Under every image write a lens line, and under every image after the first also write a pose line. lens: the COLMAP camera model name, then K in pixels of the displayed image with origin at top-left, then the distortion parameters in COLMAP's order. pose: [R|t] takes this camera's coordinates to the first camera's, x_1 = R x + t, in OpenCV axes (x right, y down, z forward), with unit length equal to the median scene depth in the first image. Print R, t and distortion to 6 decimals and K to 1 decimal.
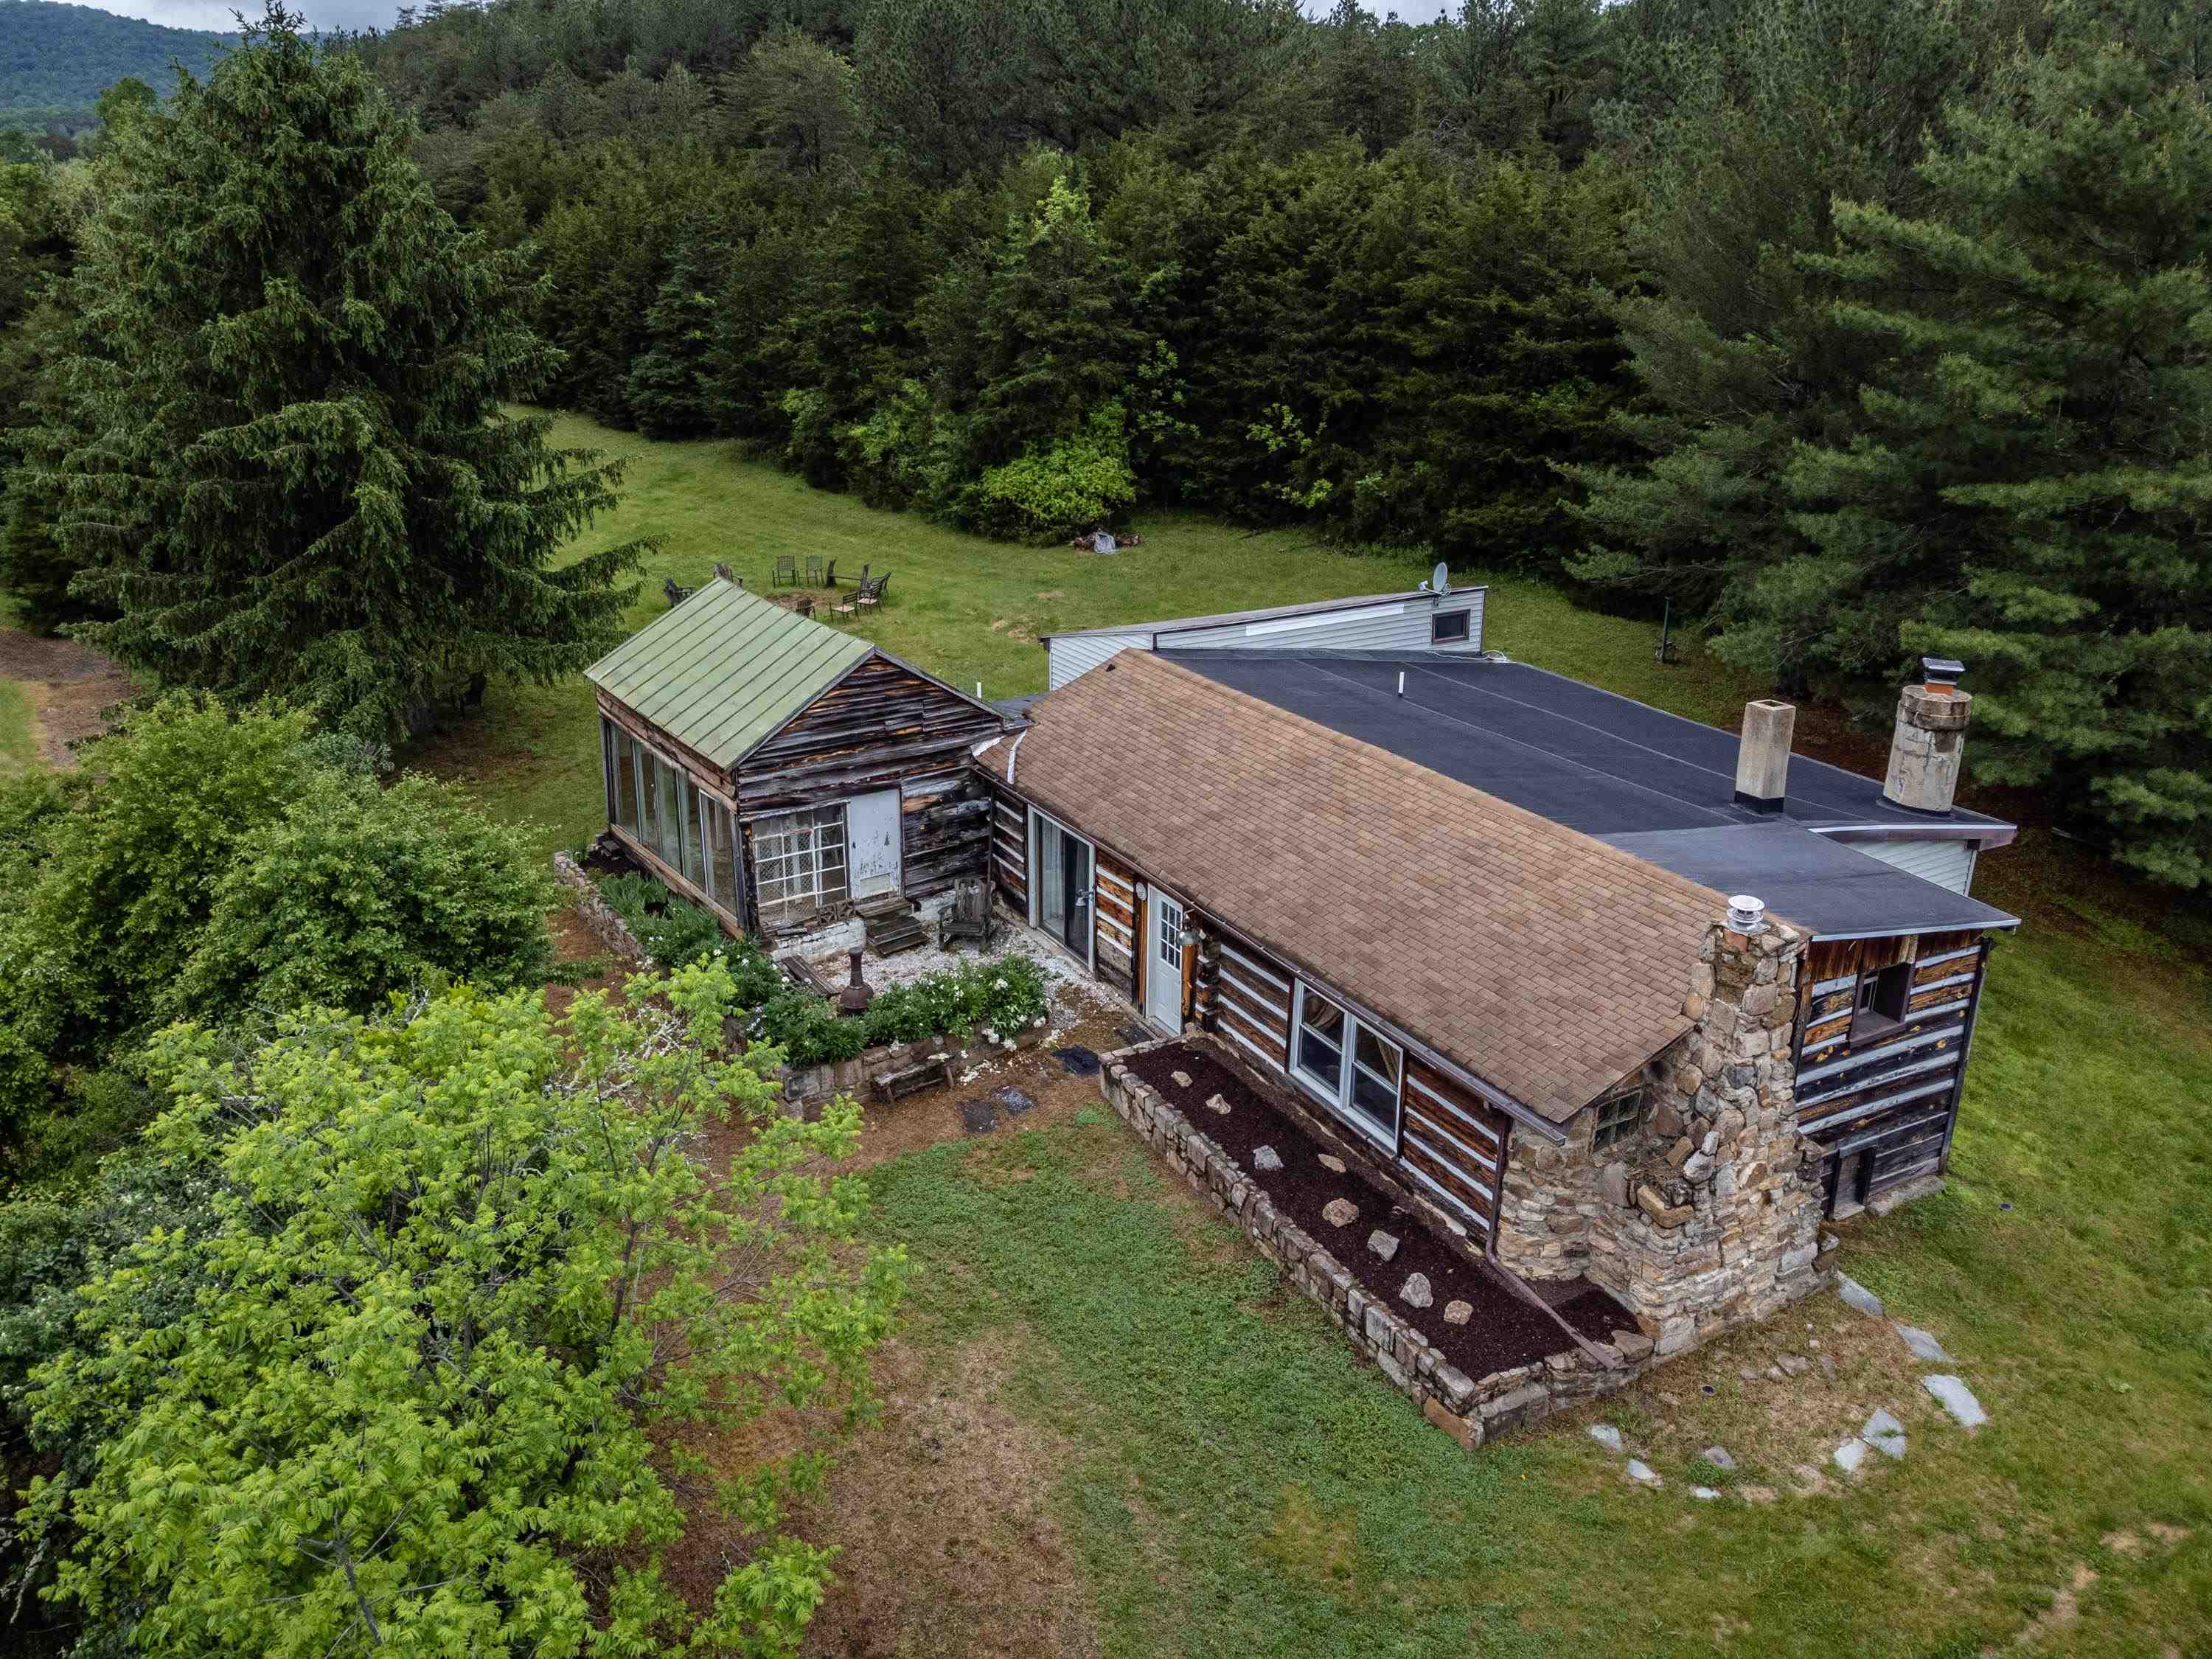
lens RADIAL K [[1646.9, 0, 1104.0], [0, 1646.9, 787.3], [0, 0, 1]] dist [0.033736, -0.010691]
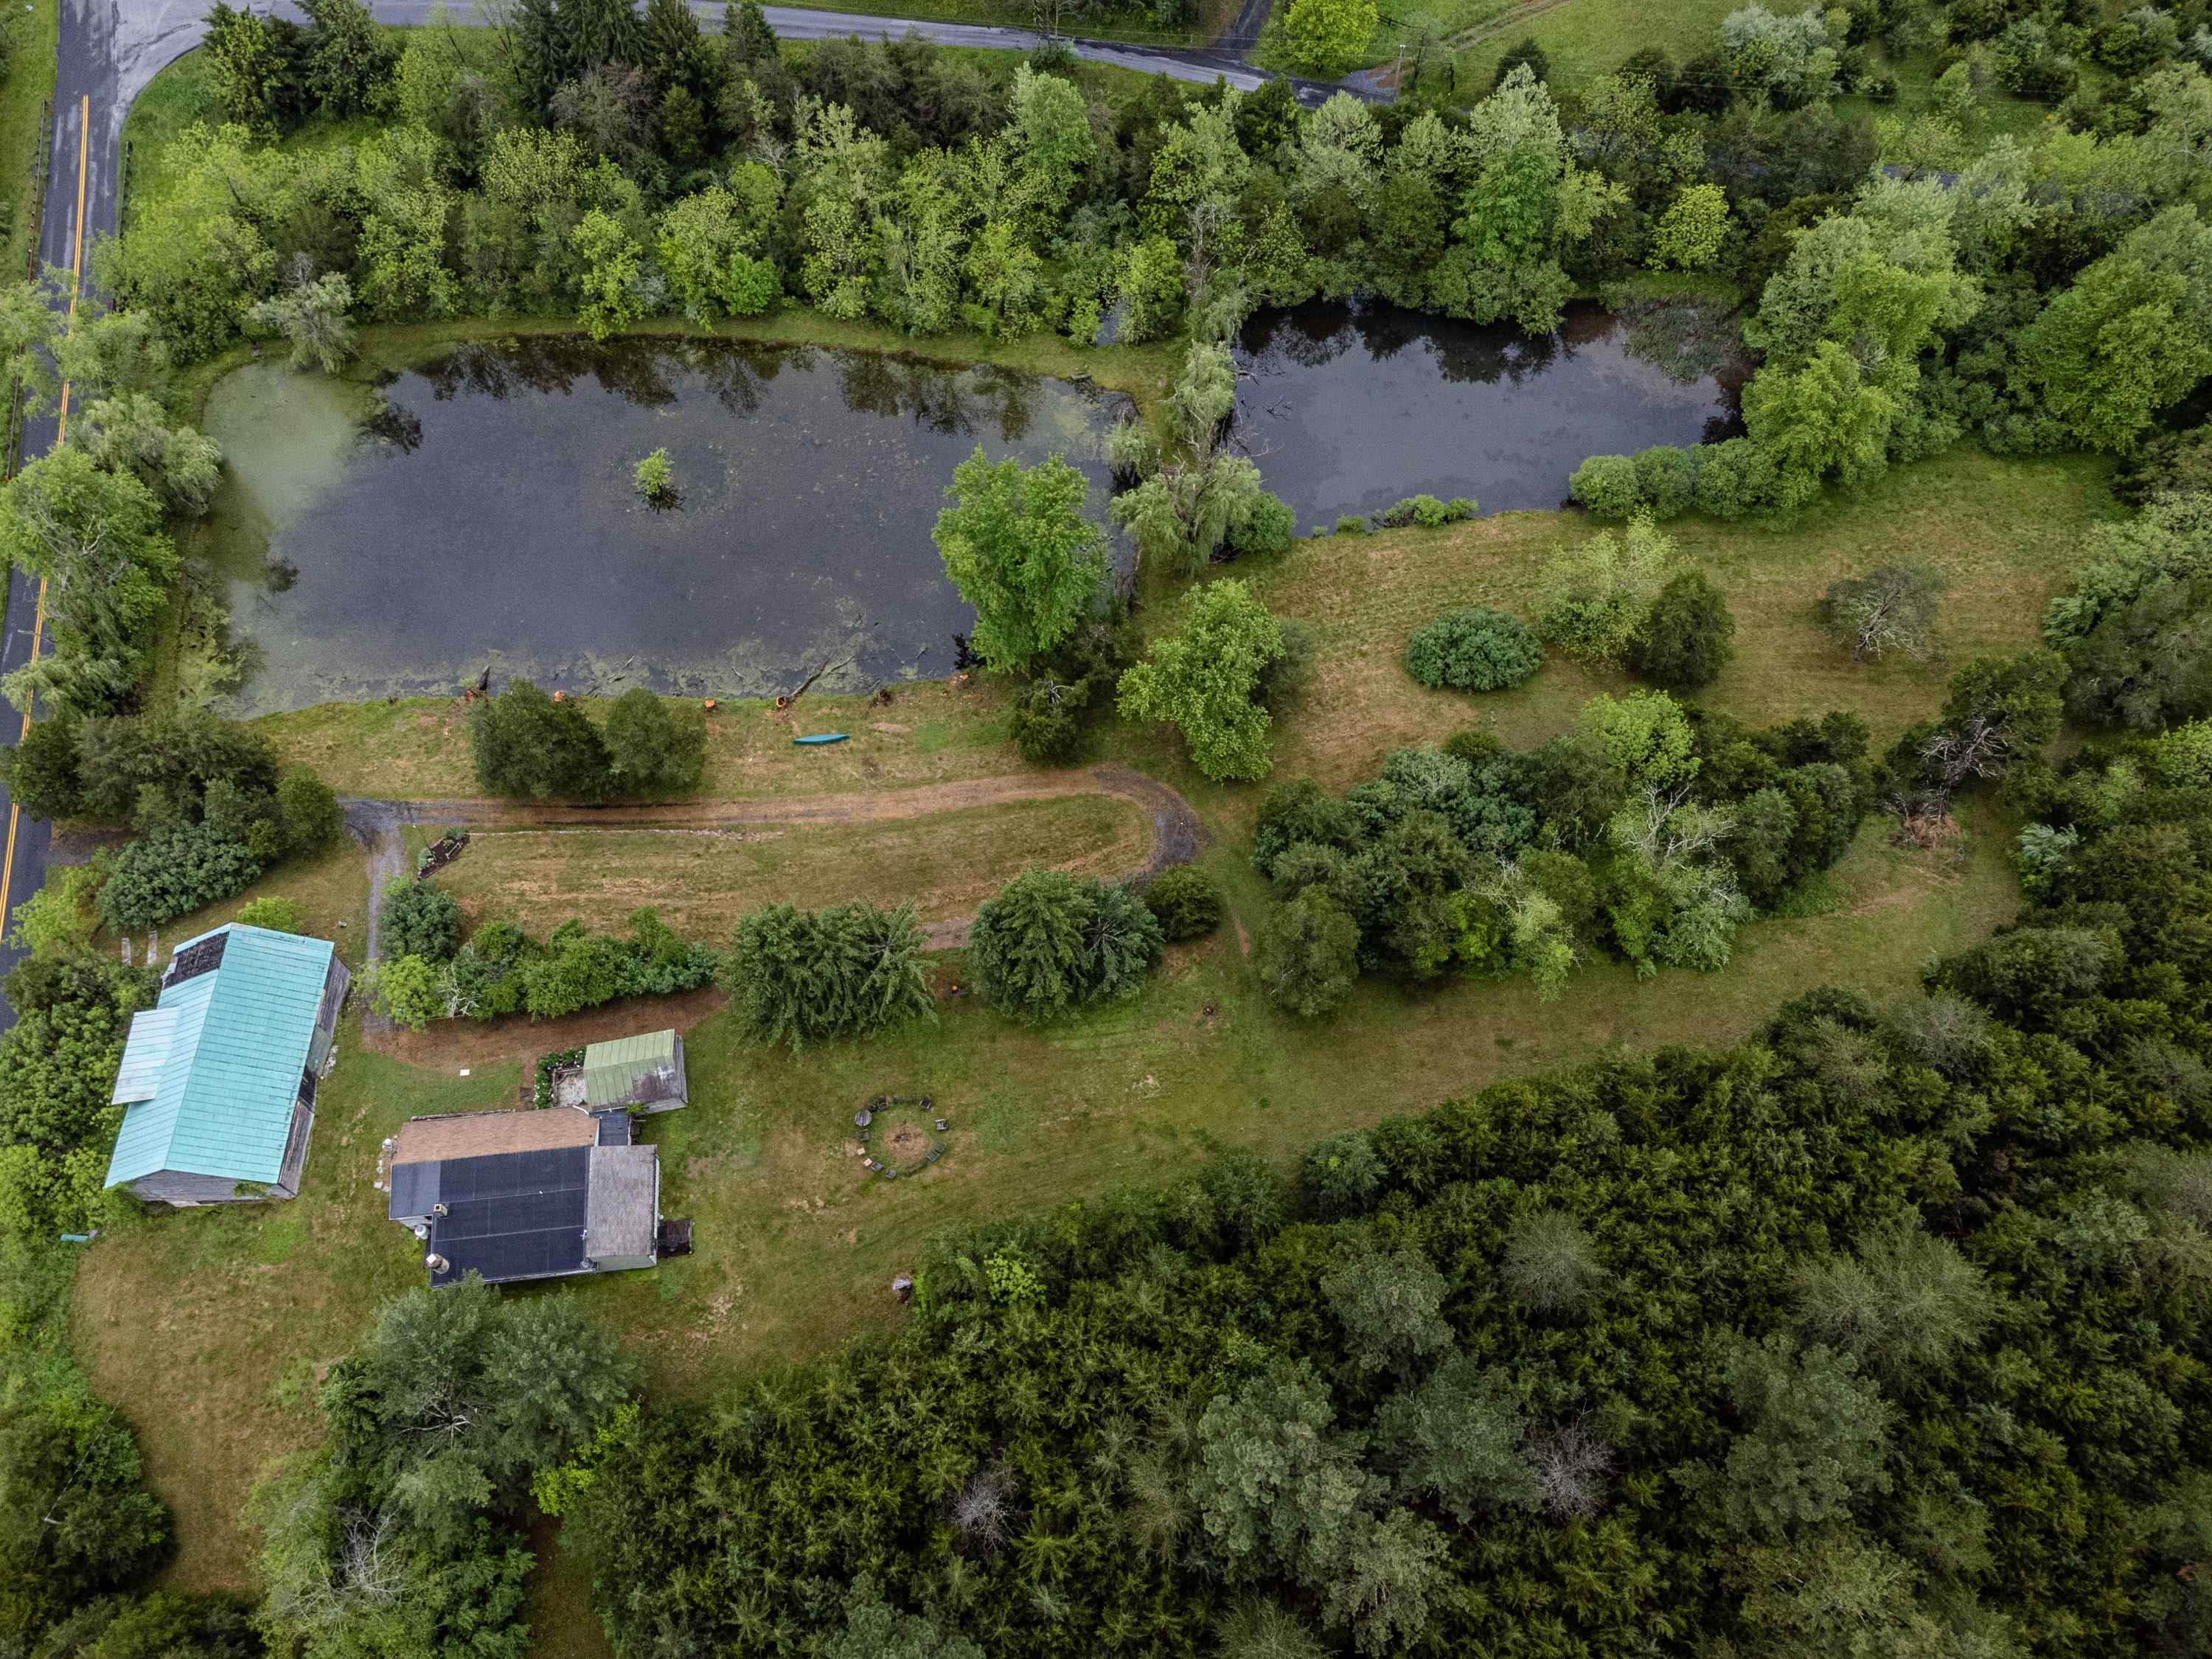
lens RADIAL K [[1646.9, 0, 1096.0], [0, 1646.9, 814.8], [0, 0, 1]] dist [0.033736, -0.010691]
pose [[-0.404696, 0.792244, -0.456695, 0.815227], [-0.295472, 0.359343, 0.885194, -4.799460], [0.865400, 0.493175, 0.088661, 1.457457]]
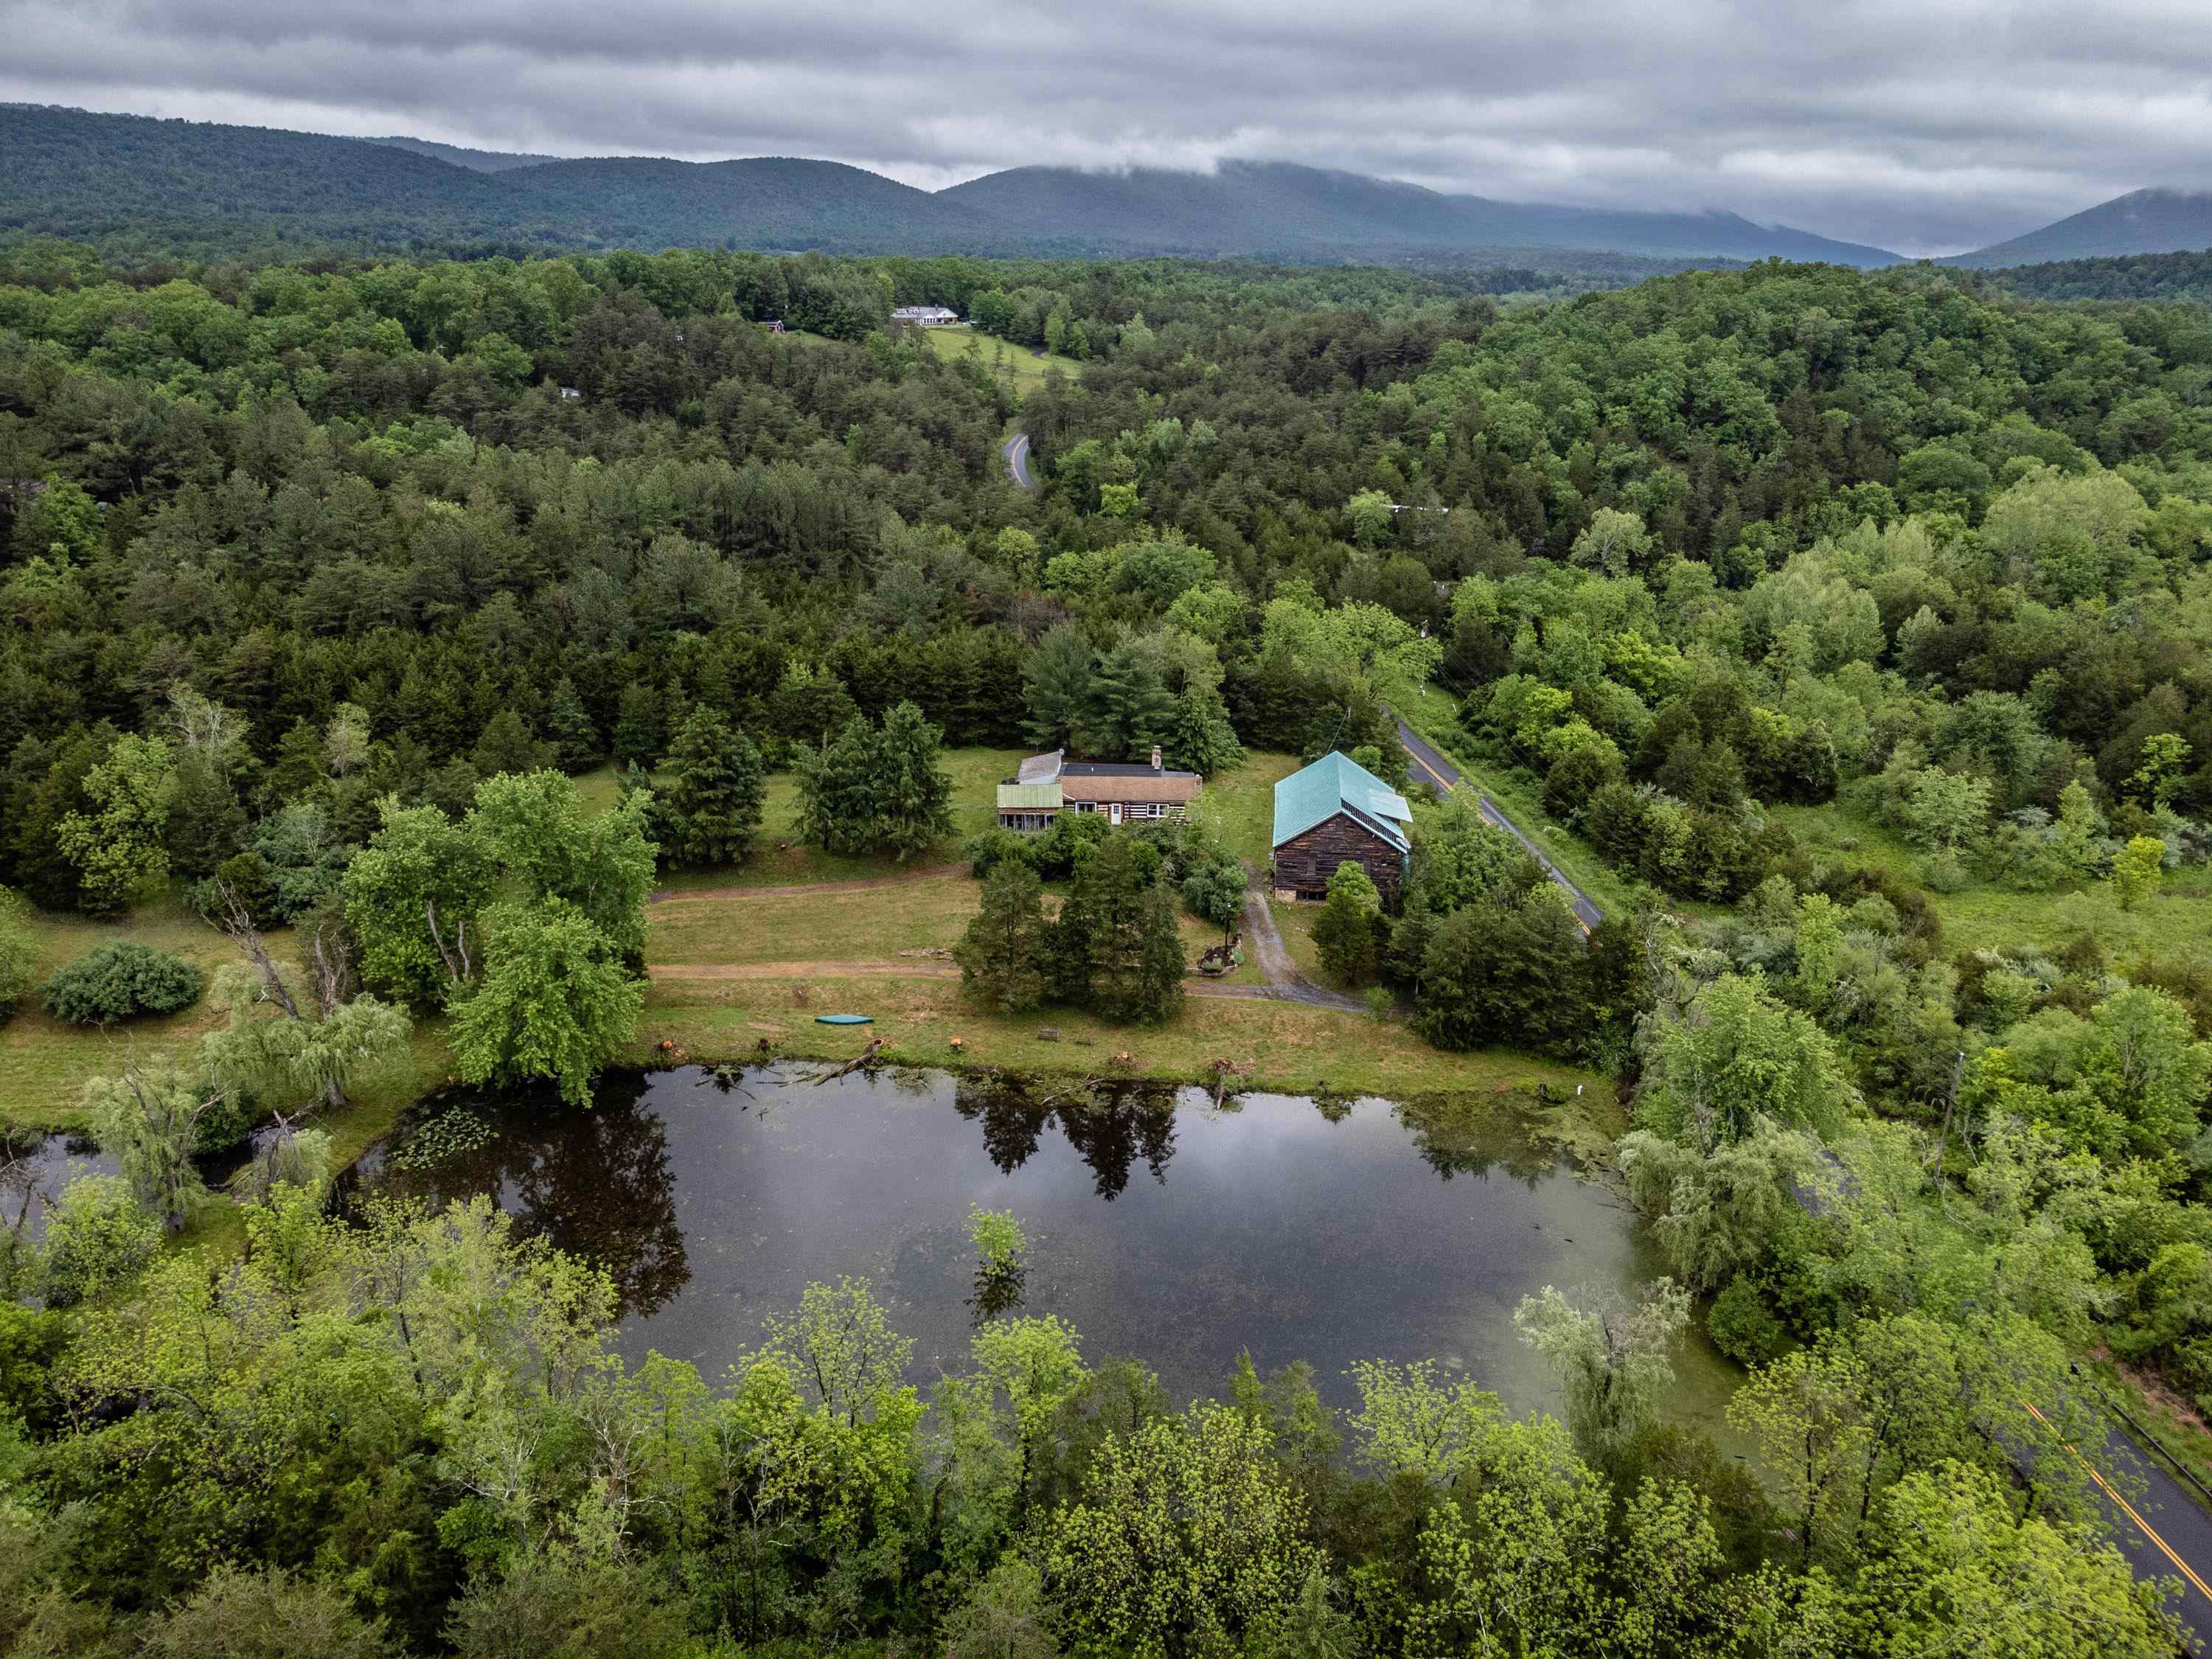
lens RADIAL K [[1646.9, 0, 1101.3], [0, 1646.9, 800.2], [0, 0, 1]] dist [0.033736, -0.010691]
pose [[0.516742, -0.269583, 0.812590, -5.106555], [0.276701, 0.950781, 0.139469, -0.849044], [-0.810194, 0.152775, 0.565903, -2.626852]]
